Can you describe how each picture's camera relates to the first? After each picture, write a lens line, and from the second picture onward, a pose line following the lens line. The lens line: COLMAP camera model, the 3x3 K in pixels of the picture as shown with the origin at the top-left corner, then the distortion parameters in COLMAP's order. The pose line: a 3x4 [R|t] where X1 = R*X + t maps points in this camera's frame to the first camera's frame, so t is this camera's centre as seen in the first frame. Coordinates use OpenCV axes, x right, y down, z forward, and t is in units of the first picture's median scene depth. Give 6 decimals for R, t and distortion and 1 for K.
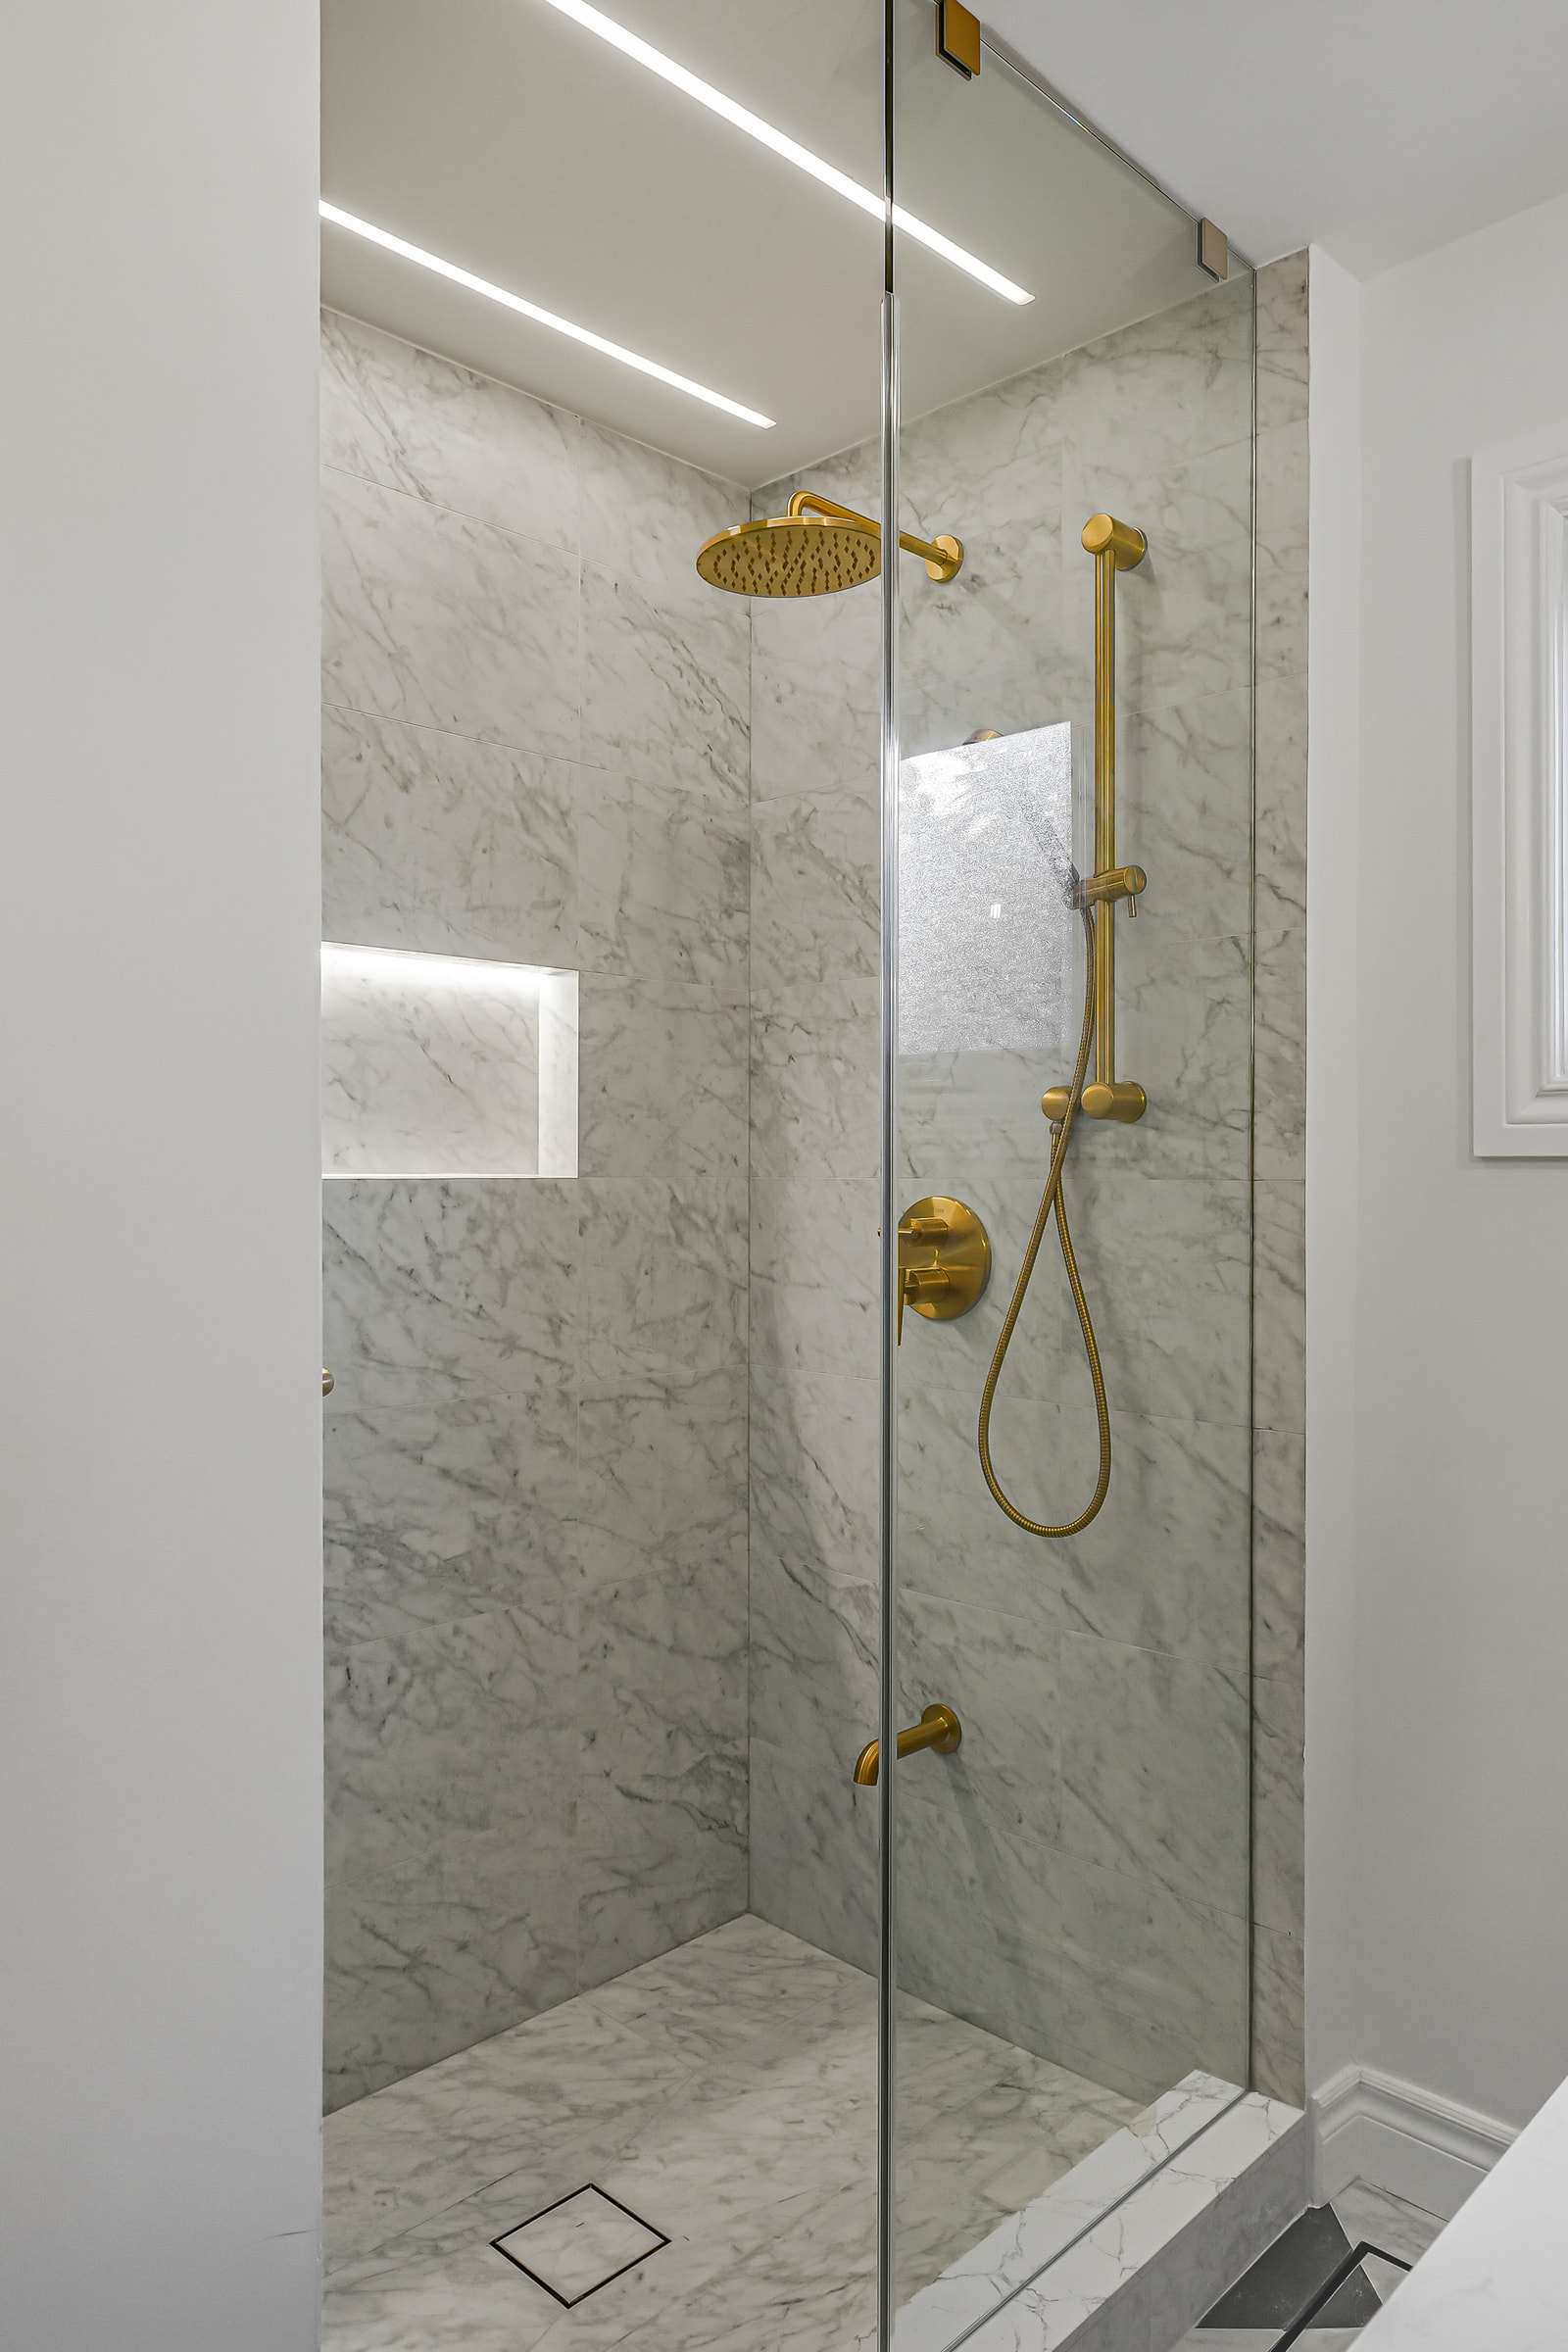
lens RADIAL K [[1528.3, 0, 807.2], [0, 1528.3, 1169.6], [0, 0, 1]] dist [0.002229, 0.000529]
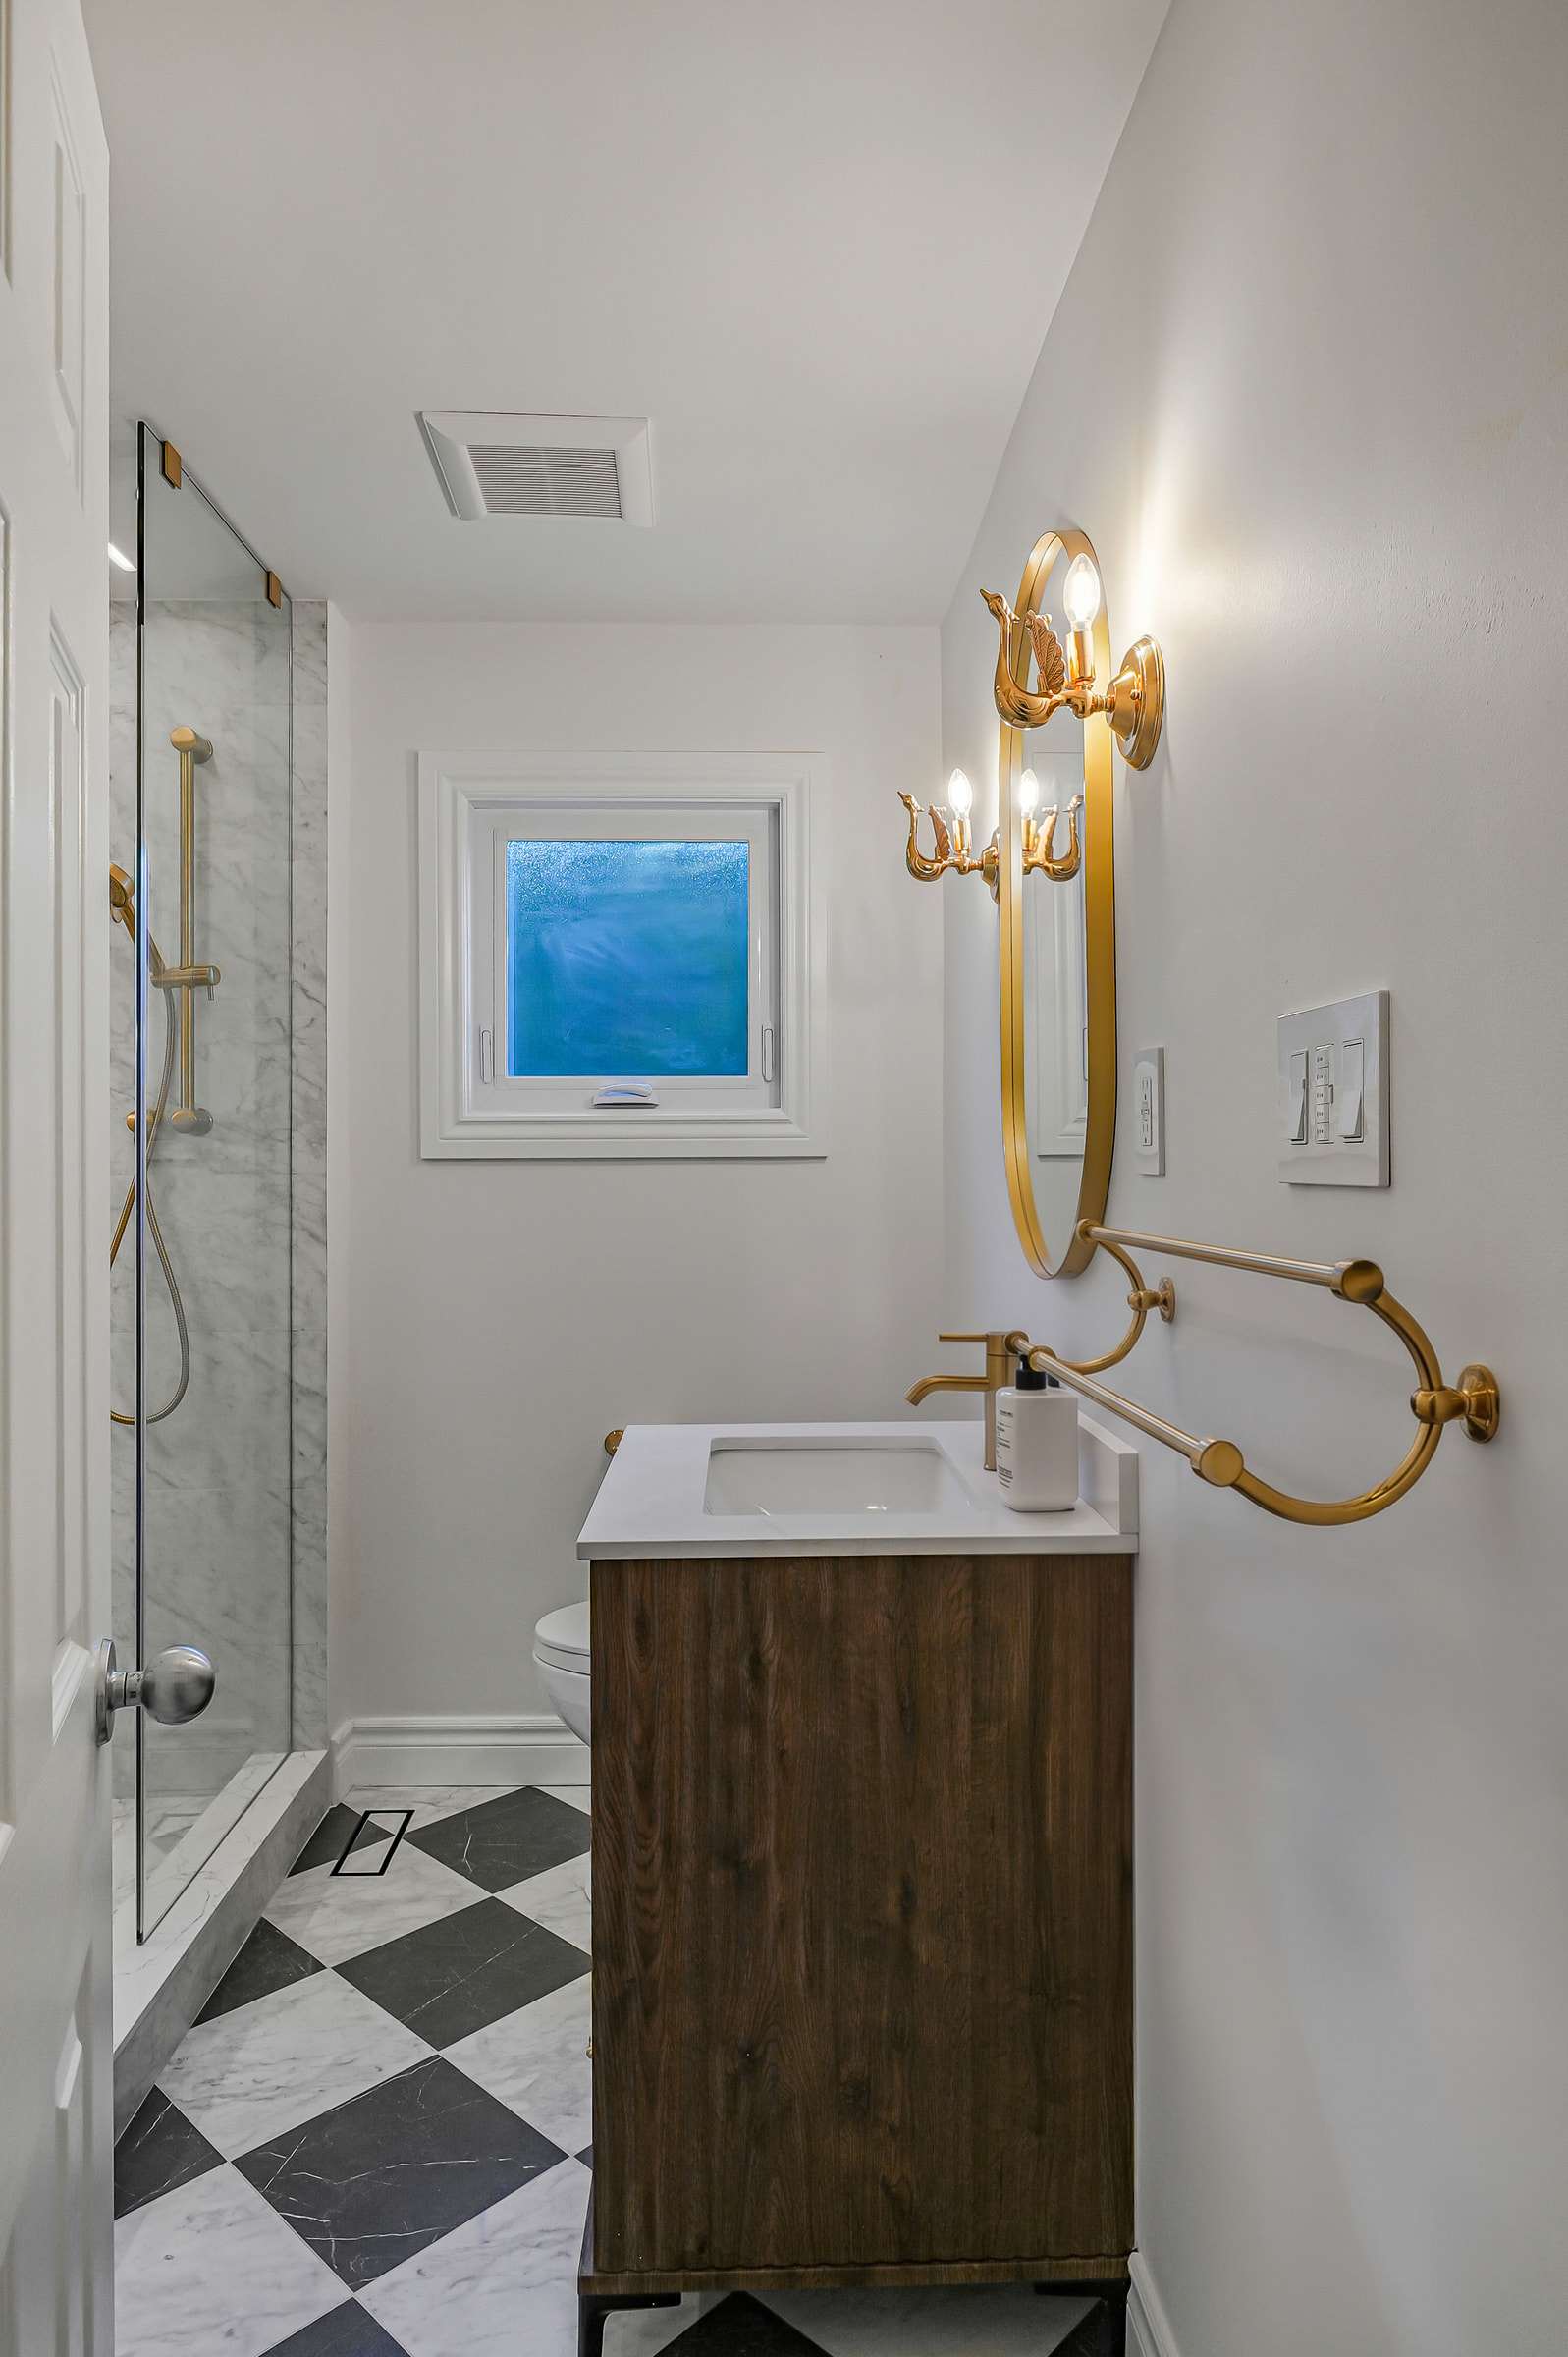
lens RADIAL K [[1531.4, 0, 807.3], [0, 1531.4, 1172.1], [0, 0, 1]] dist [0.002229, 0.000529]
pose [[0.684515, -0.008246, 0.728952, -0.492906], [0.006336, 0.999966, 0.005362, 0.000300], [-0.728971, 0.000948, 0.684544, -0.468324]]
